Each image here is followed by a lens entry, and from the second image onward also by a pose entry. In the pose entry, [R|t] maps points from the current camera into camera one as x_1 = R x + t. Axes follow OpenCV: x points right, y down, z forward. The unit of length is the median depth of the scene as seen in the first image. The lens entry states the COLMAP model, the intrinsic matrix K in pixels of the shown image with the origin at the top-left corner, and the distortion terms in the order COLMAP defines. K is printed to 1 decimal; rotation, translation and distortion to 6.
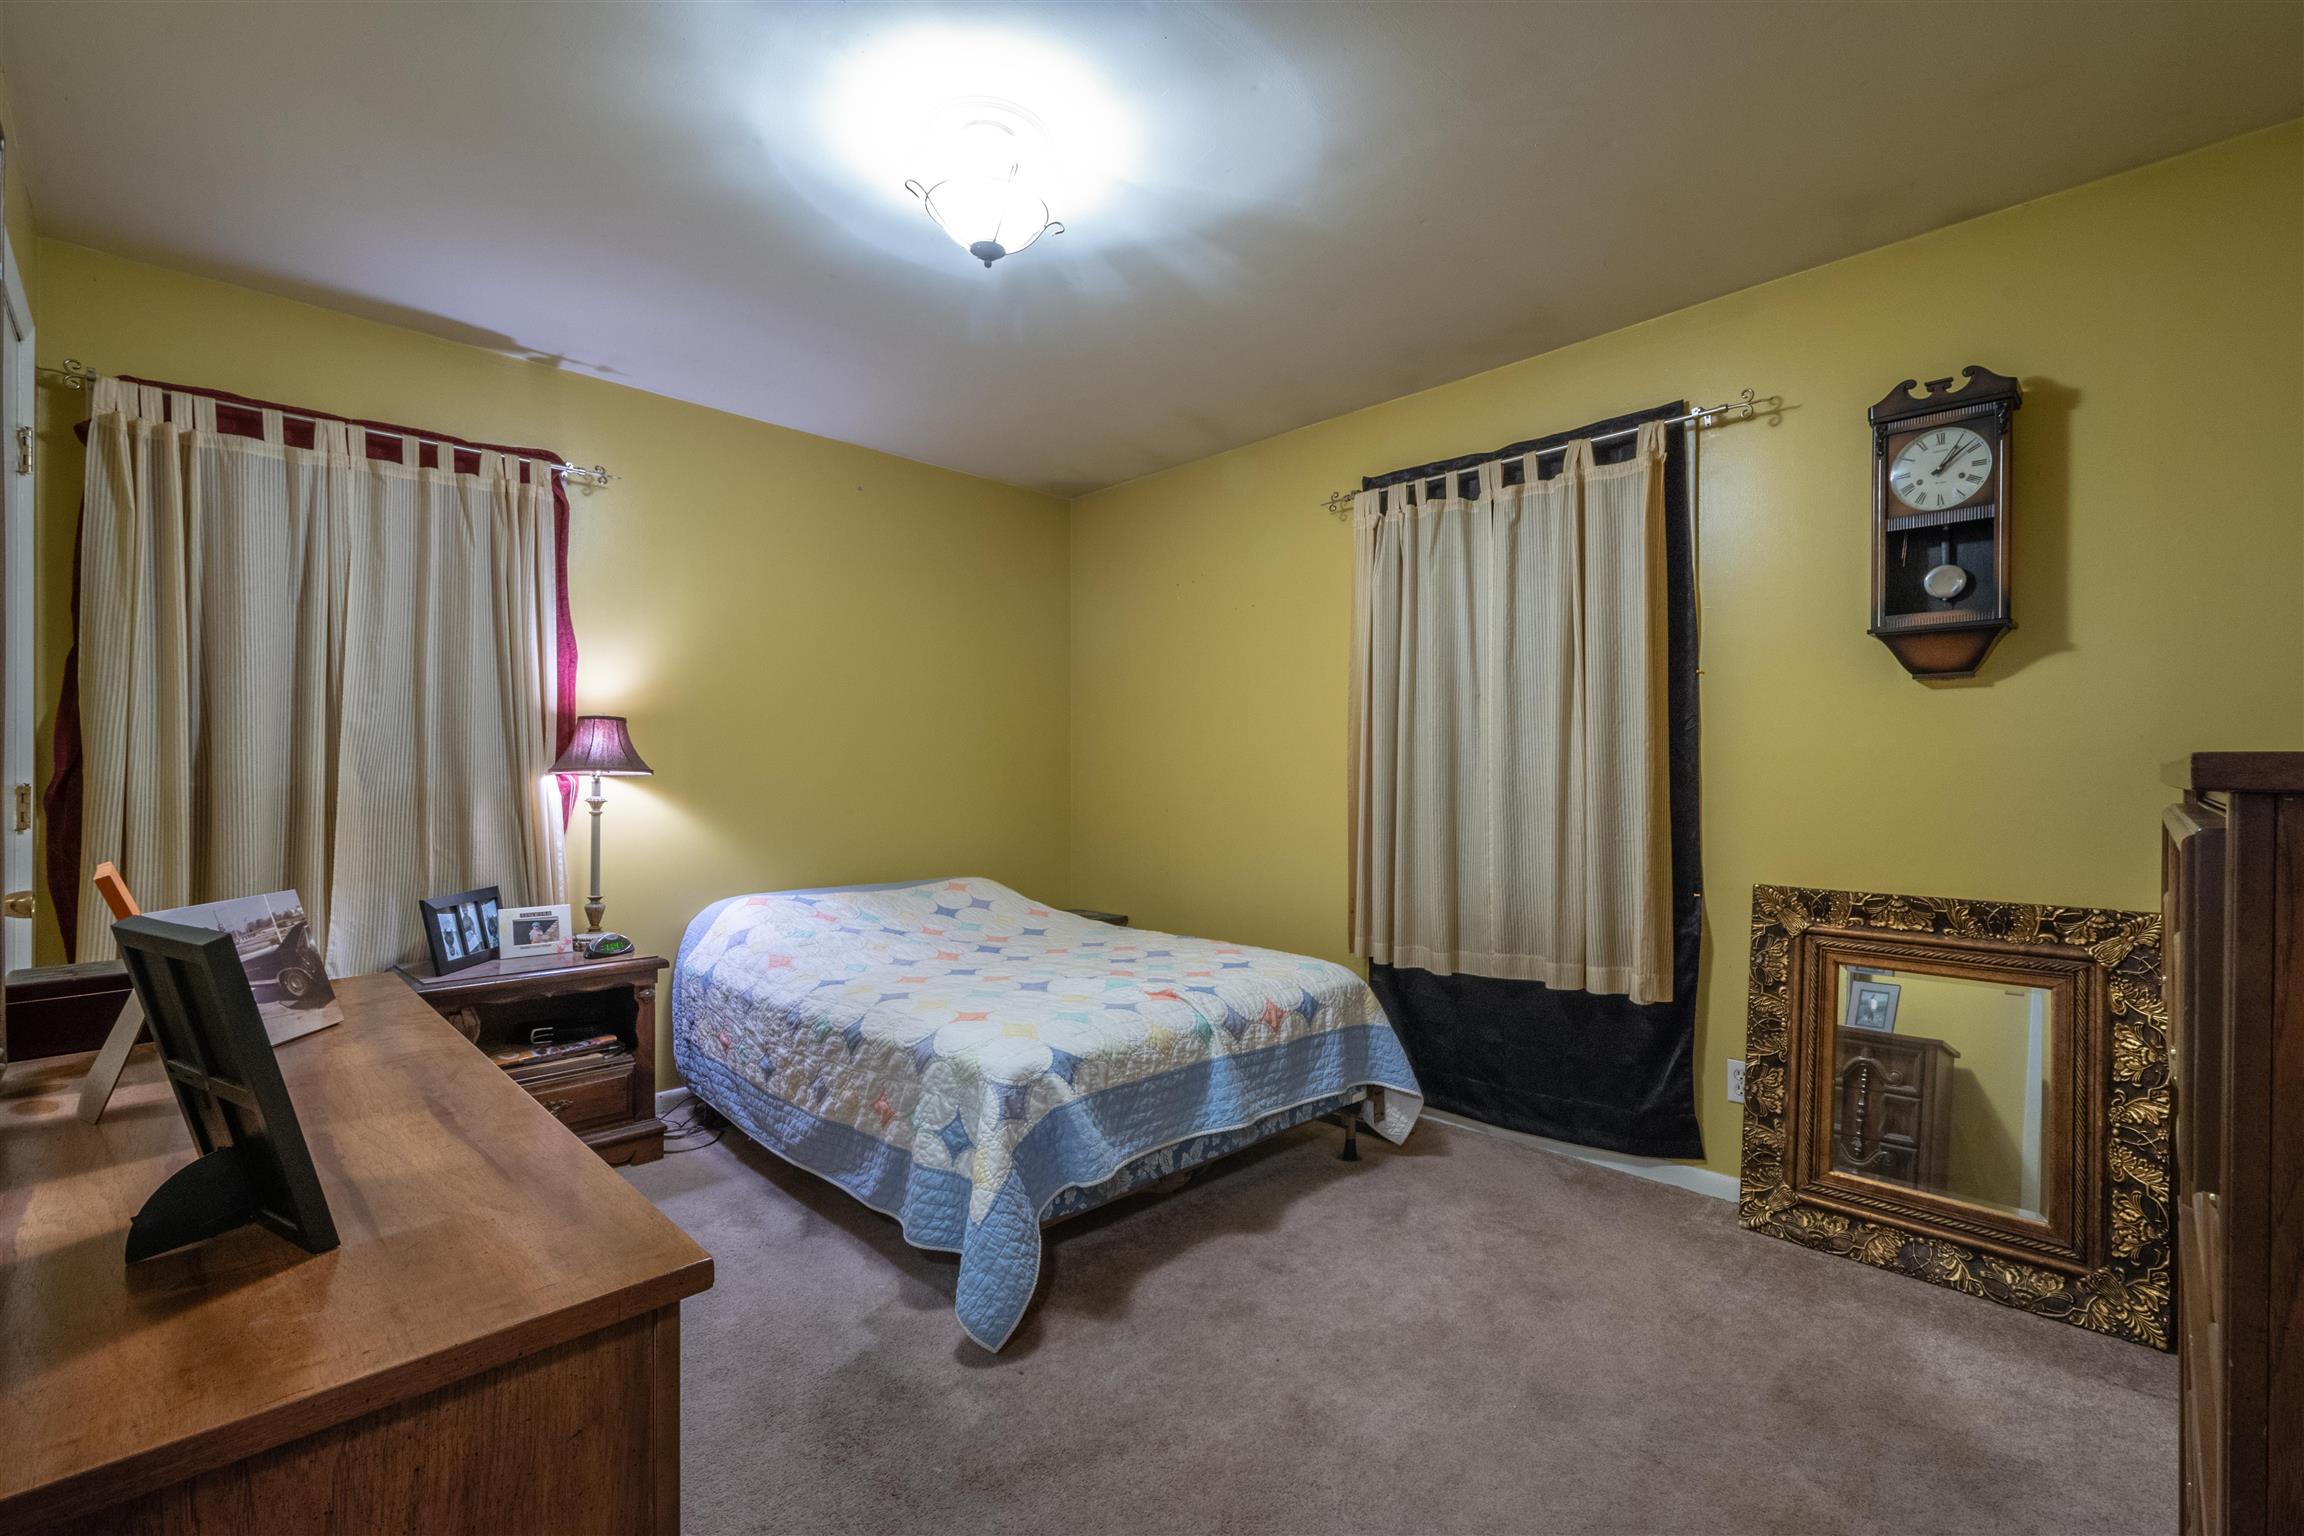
lens RADIAL K [[997.7, 0, 1156.8], [0, 997.7, 774.2], [0, 0, 1]] dist [0.005081, 0.000535]
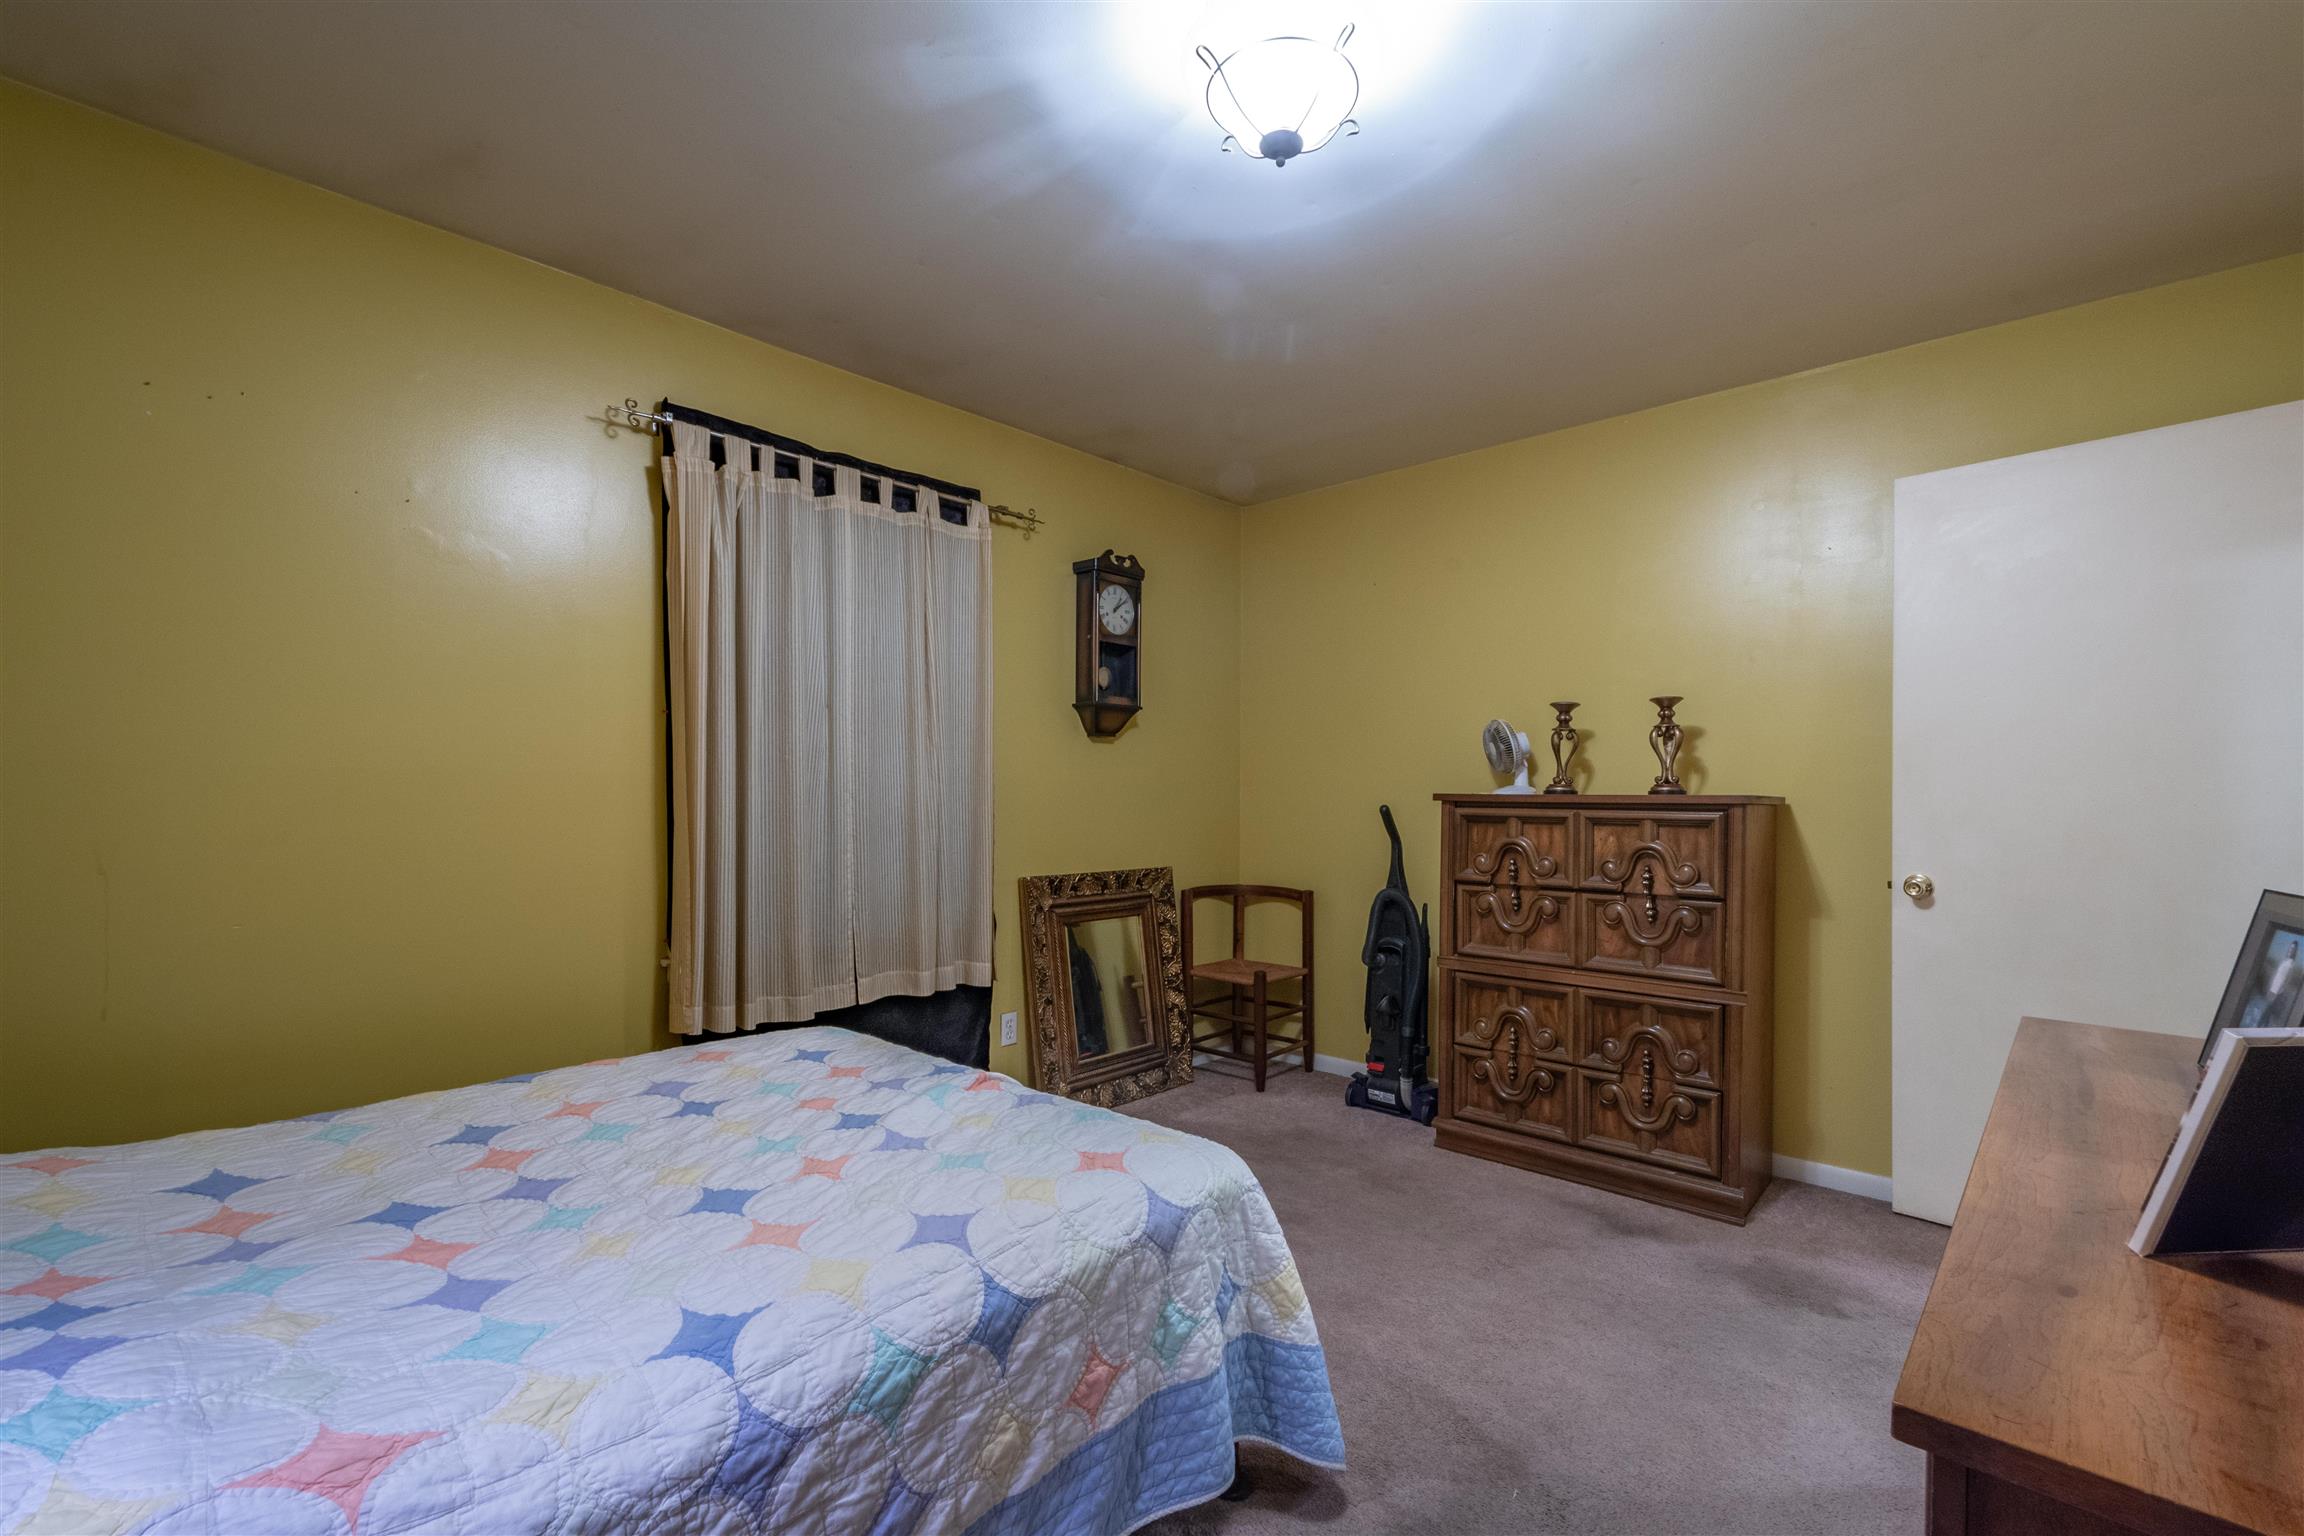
lens RADIAL K [[997.7, 0, 1174.5], [0, 997.7, 804.1], [0, 0, 1]] dist [0.005081, 0.000535]
pose [[-0.062648, -0.009419, 0.997991, -0.770878], [-0.003854, 0.999950, 0.009195, -0.001608], [-0.998028, -0.003271, -0.062681, 0.903069]]
